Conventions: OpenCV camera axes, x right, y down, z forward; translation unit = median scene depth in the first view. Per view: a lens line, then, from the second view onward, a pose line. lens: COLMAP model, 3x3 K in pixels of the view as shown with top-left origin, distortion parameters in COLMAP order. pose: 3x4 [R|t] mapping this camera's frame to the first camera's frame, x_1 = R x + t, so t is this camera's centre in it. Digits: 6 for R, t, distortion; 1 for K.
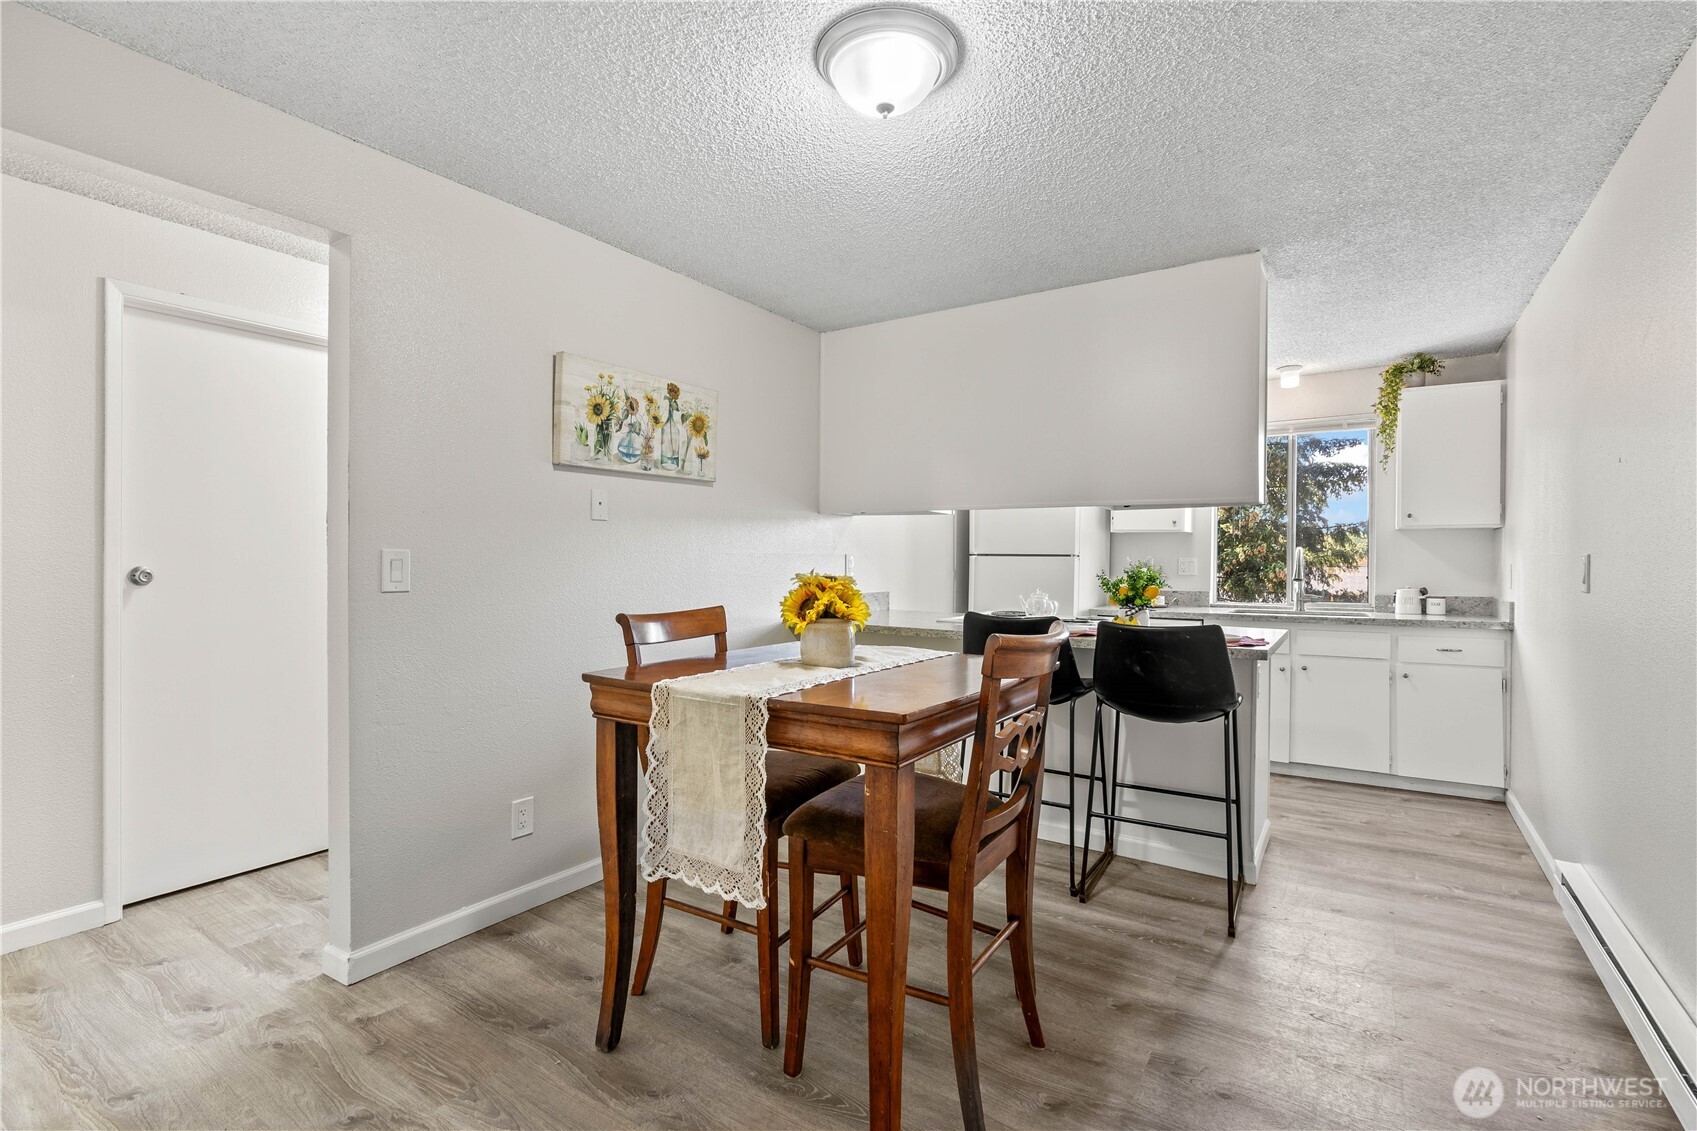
lens RADIAL K [[782.8, 0, 863.7], [0, 782.8, 557.4], [0, 0, 1]] dist [-0.008160, 0.000477]
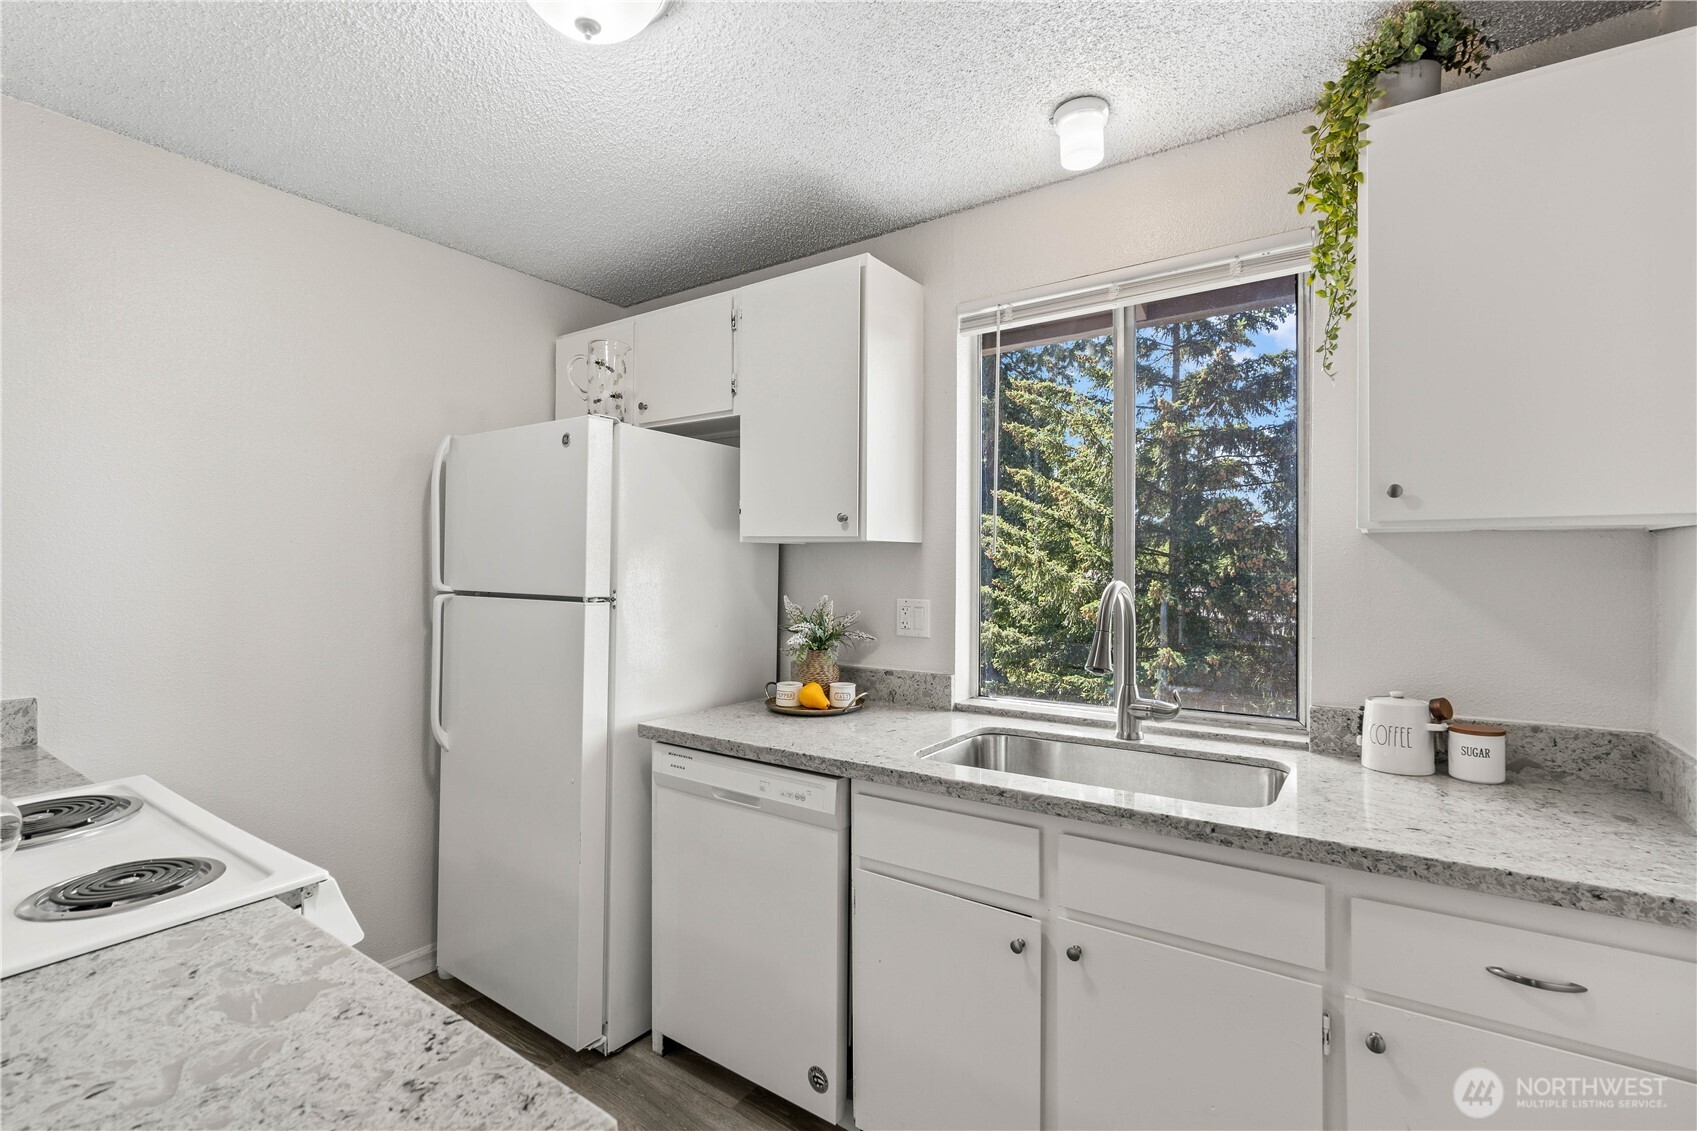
lens RADIAL K [[782.8, 0, 849.6], [0, 782.8, 558.9], [0, 0, 1]] dist [-0.008160, 0.000477]
pose [[0.999600, -0.000617, -0.028271, 0.460472], [0.000458, 0.999984, -0.005626, -0.022835], [0.028274, 0.005611, 0.999584, 0.639066]]
